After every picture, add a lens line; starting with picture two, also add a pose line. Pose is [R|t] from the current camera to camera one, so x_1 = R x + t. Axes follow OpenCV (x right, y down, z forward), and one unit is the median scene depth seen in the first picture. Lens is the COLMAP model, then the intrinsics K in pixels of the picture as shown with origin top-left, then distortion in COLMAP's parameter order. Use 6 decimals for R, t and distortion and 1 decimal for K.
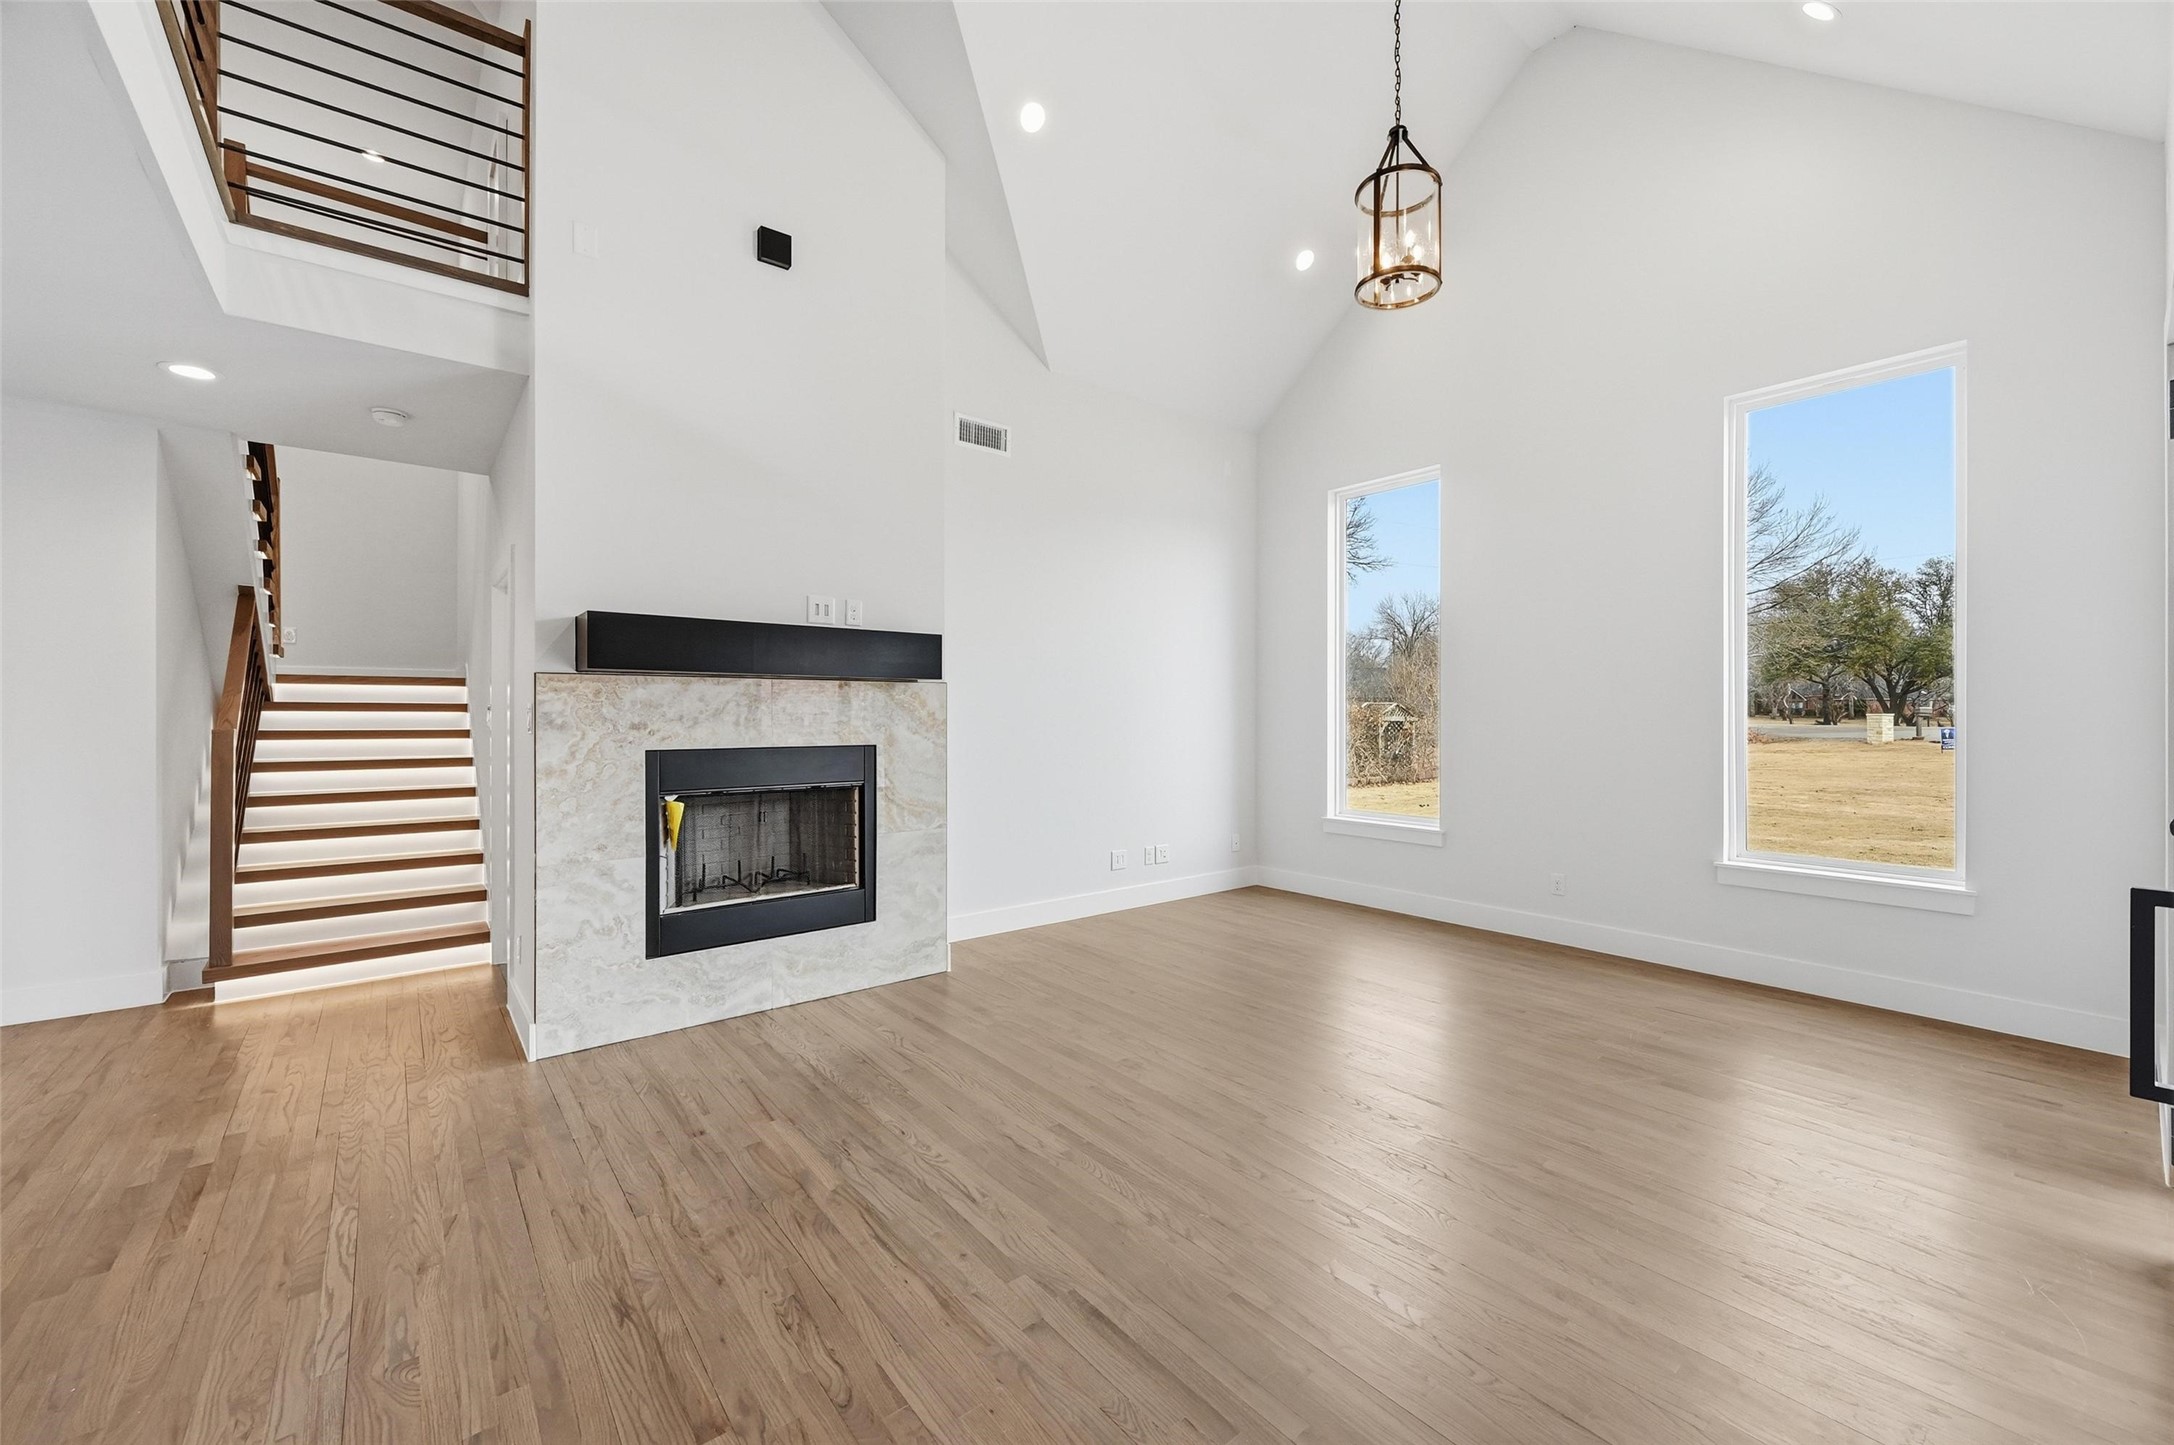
lens RADIAL K [[849.7, 0, 1097.4], [0, 849.7, 709.3], [0, 0, 1]] dist [0.000156, -0.000155]
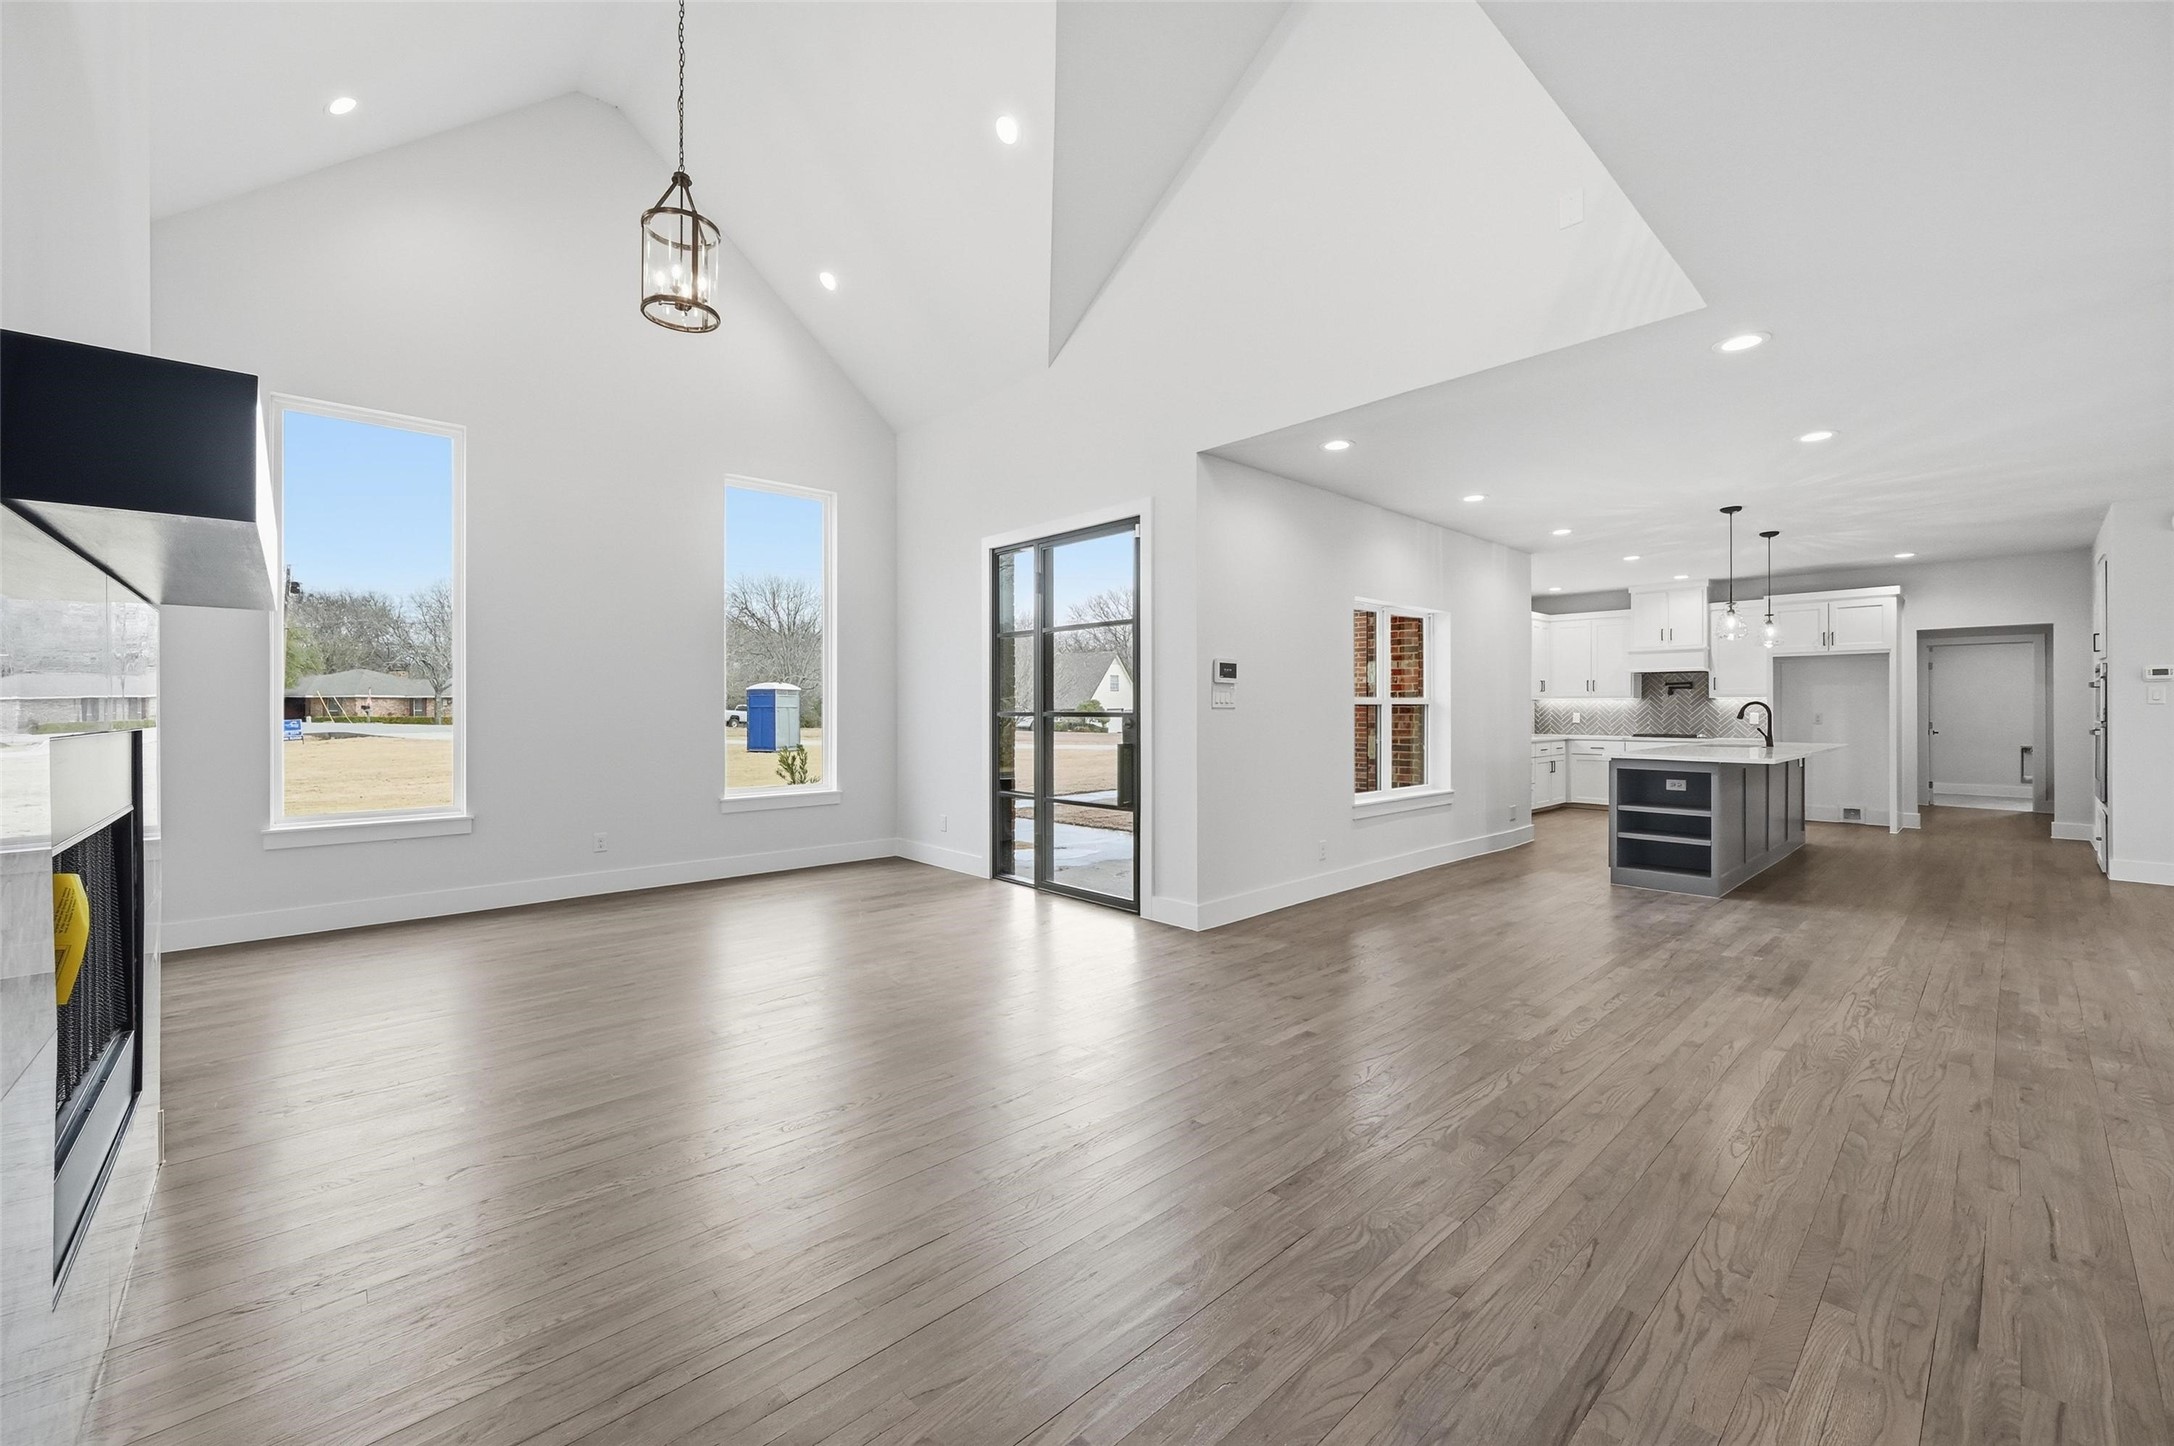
lens RADIAL K [[849.7, 0, 1097.4], [0, 849.7, 709.8], [0, 0, 1]] dist [0.000156, -0.000155]
pose [[-0.059543, -0.002015, 0.998224, -0.750315], [-0.003227, 0.999993, 0.001827, 0.026708], [-0.998221, -0.003112, -0.059549, 0.468842]]
